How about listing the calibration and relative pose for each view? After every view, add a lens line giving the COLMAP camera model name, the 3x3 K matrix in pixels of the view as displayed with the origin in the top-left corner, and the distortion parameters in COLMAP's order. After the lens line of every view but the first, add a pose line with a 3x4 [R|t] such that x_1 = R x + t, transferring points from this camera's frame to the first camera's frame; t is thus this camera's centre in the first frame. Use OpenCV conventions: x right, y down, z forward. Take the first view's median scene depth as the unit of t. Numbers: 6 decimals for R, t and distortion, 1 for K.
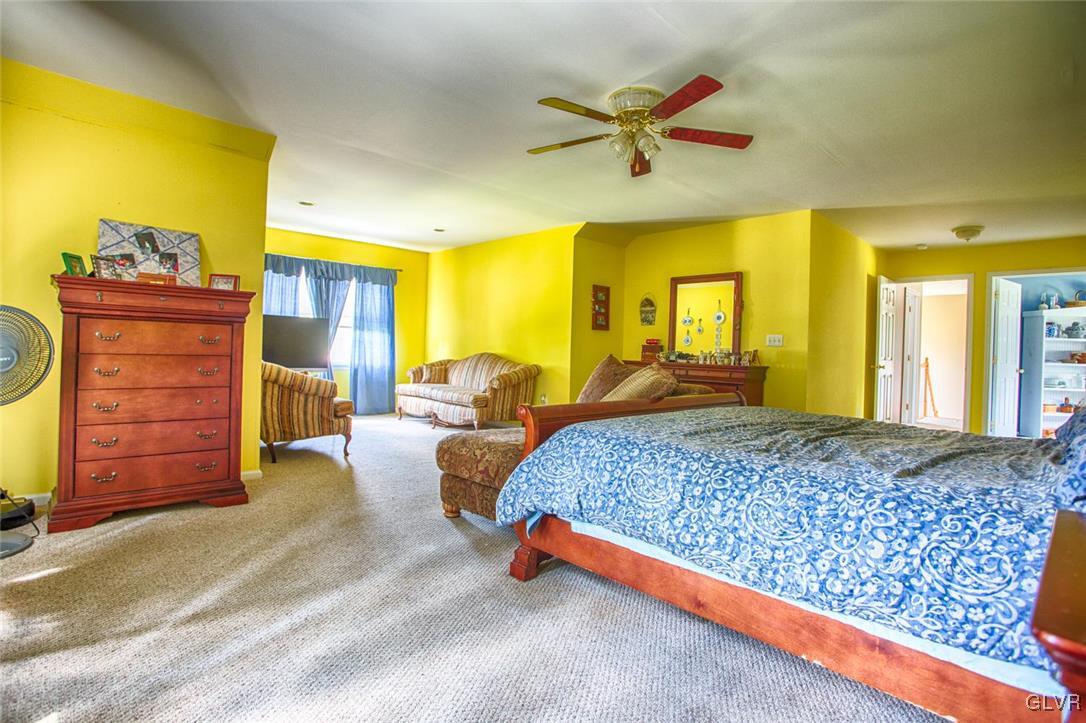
lens RADIAL K [[537.2, 0, 543.0], [0, 537.2, 361.5], [0, 0, 1]] dist [-0.063128, 0.000390]
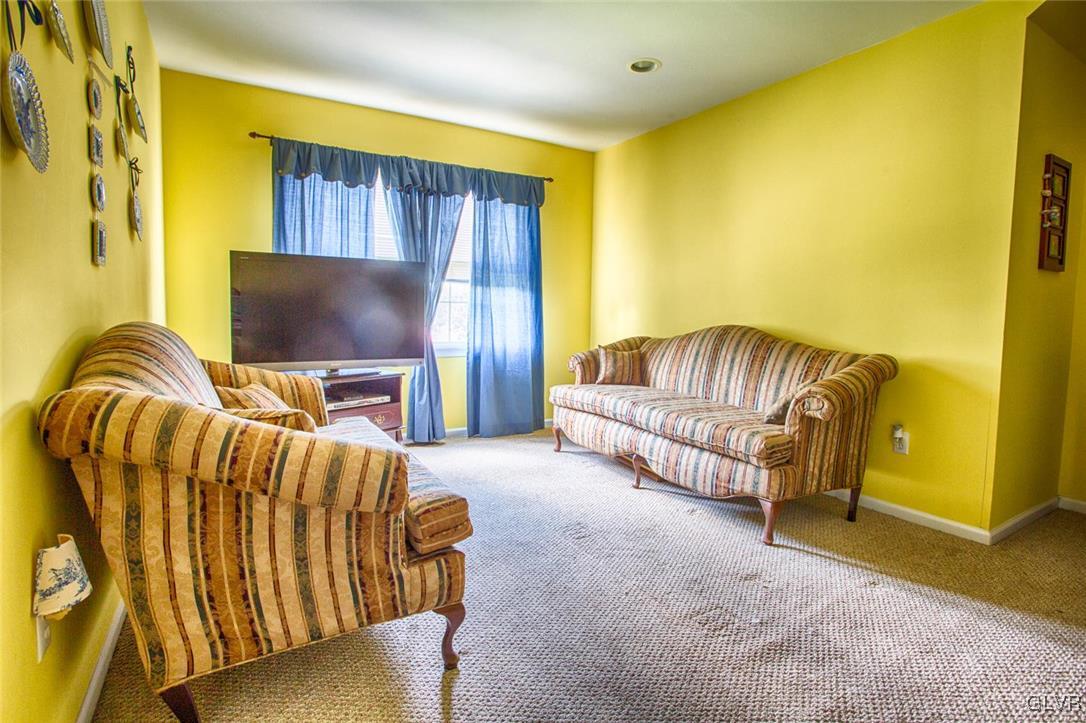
lens RADIAL K [[537.2, 0, 543.0], [0, 537.2, 361.5], [0, 0, 1]] dist [-0.063128, 0.000390]
pose [[0.976356, 0.002290, -0.216157, -0.165126], [0.011482, 0.997983, 0.062435, -0.014902], [0.215864, -0.063441, 0.974360, 0.475754]]
